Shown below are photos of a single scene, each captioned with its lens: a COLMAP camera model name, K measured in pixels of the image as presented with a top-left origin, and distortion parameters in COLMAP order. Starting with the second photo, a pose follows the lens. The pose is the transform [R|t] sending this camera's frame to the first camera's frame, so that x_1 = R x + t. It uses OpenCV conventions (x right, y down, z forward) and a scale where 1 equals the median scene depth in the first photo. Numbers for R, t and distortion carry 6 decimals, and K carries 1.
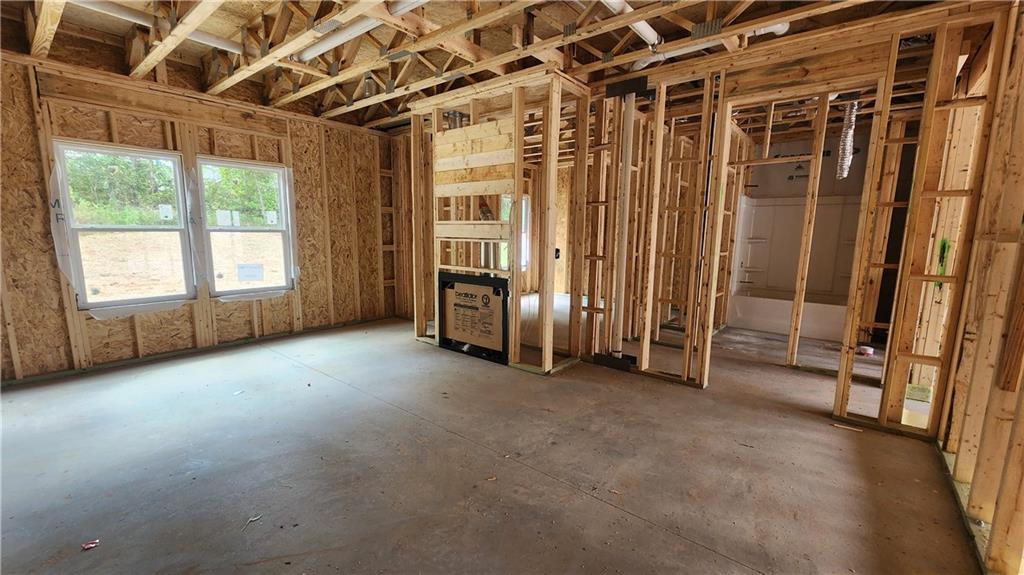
lens RADIAL K [[419.4, 0, 511.2], [0, 419.4, 297.6], [0, 0, 1]] dist [0.000352, -0.000344]
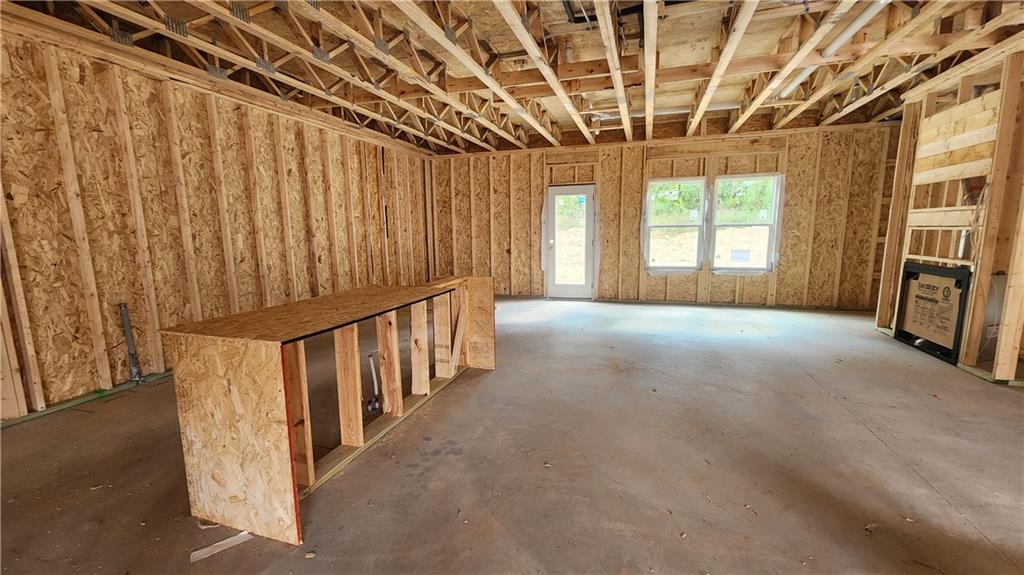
lens RADIAL K [[419.4, 0, 508.6], [0, 419.4, 292.3], [0, 0, 1]] dist [0.000352, -0.000344]
pose [[0.364298, 0.119094, -0.923636, 0.422003], [-0.127297, 0.988848, 0.077294, 0.053407], [0.922541, 0.089418, 0.375396, -0.223438]]
